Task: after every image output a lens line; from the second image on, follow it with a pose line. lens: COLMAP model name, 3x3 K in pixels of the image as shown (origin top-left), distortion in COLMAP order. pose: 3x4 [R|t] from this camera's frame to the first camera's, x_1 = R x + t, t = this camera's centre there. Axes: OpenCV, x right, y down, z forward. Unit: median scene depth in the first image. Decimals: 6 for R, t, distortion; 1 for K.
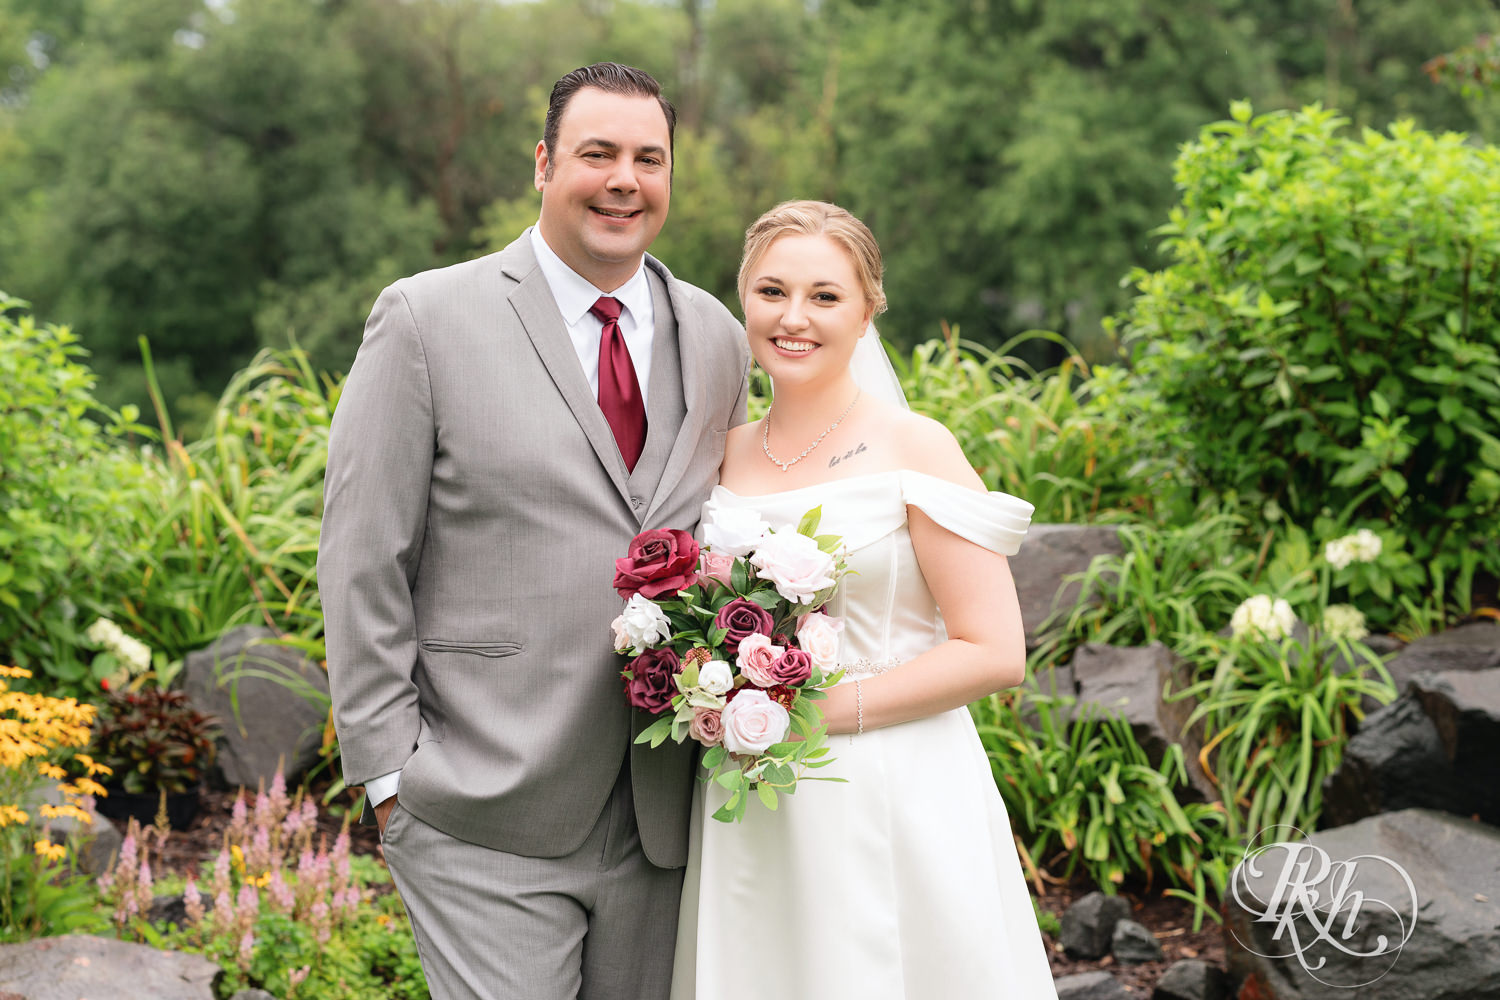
lens RADIAL K [[3738.3, 0, 750.0], [0, 3738.3, 500.0], [0, 0, 1]] dist [-0.033536, 0.166673]
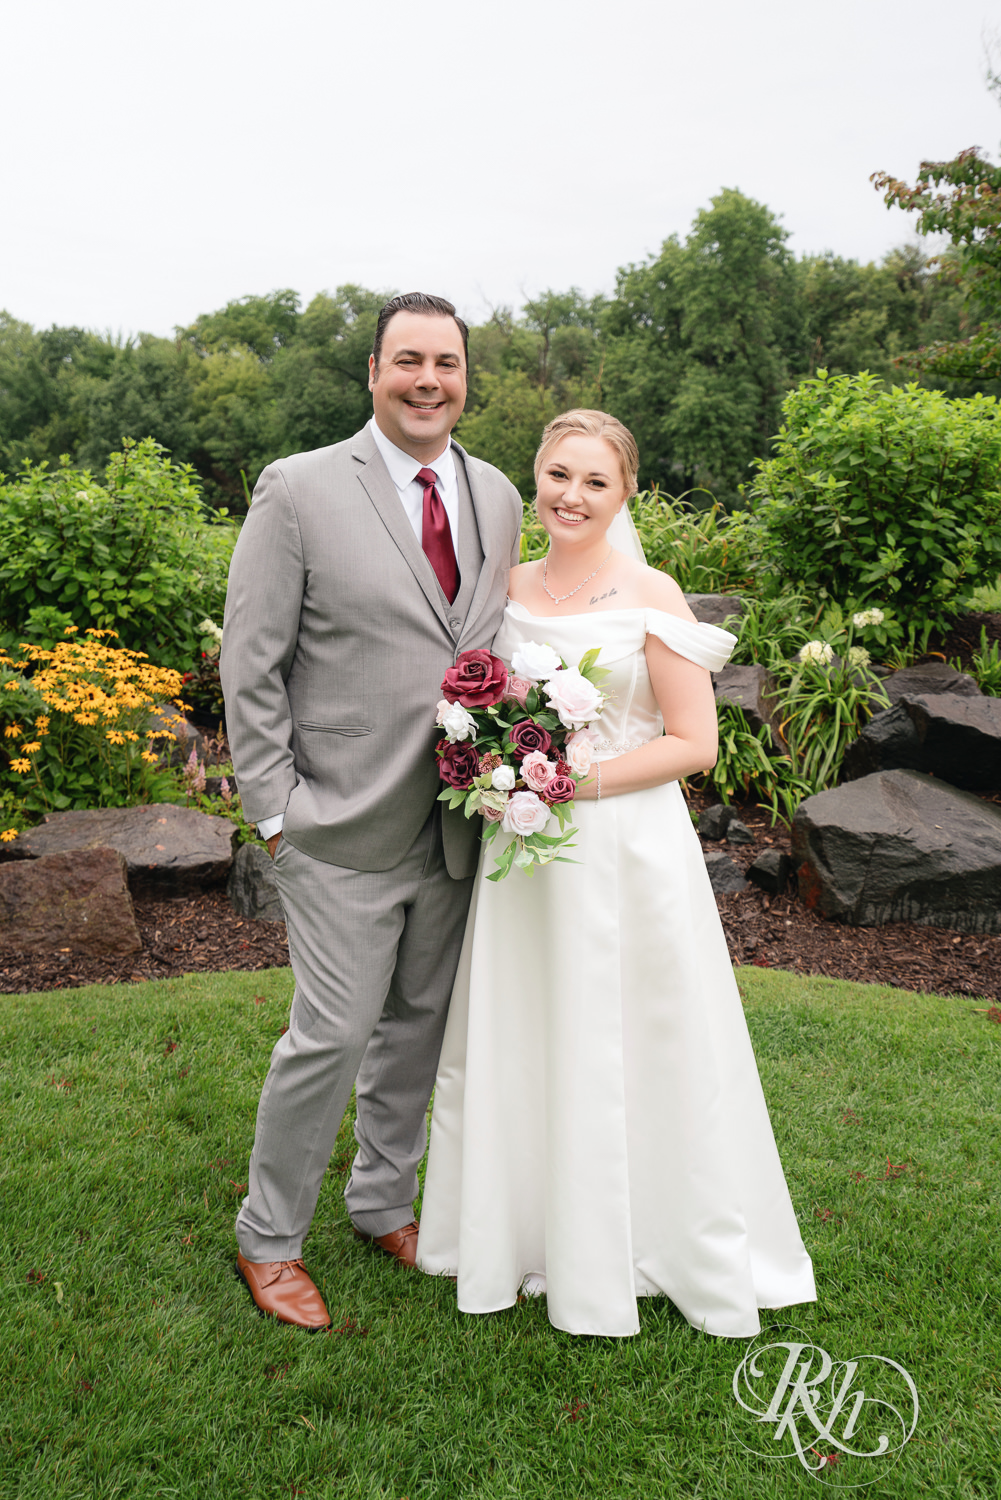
lens RADIAL K [[1455.8, 0, 500.5], [0, 1455.8, 750.0], [0, 0, 1]] dist [0.011748, -0.024101]
pose [[0.998125, 0.051045, -0.033774, 0.007258], [-0.045580, 0.988166, 0.146460, -0.019327], [0.040851, -0.144646, 0.988640, 0.266479]]
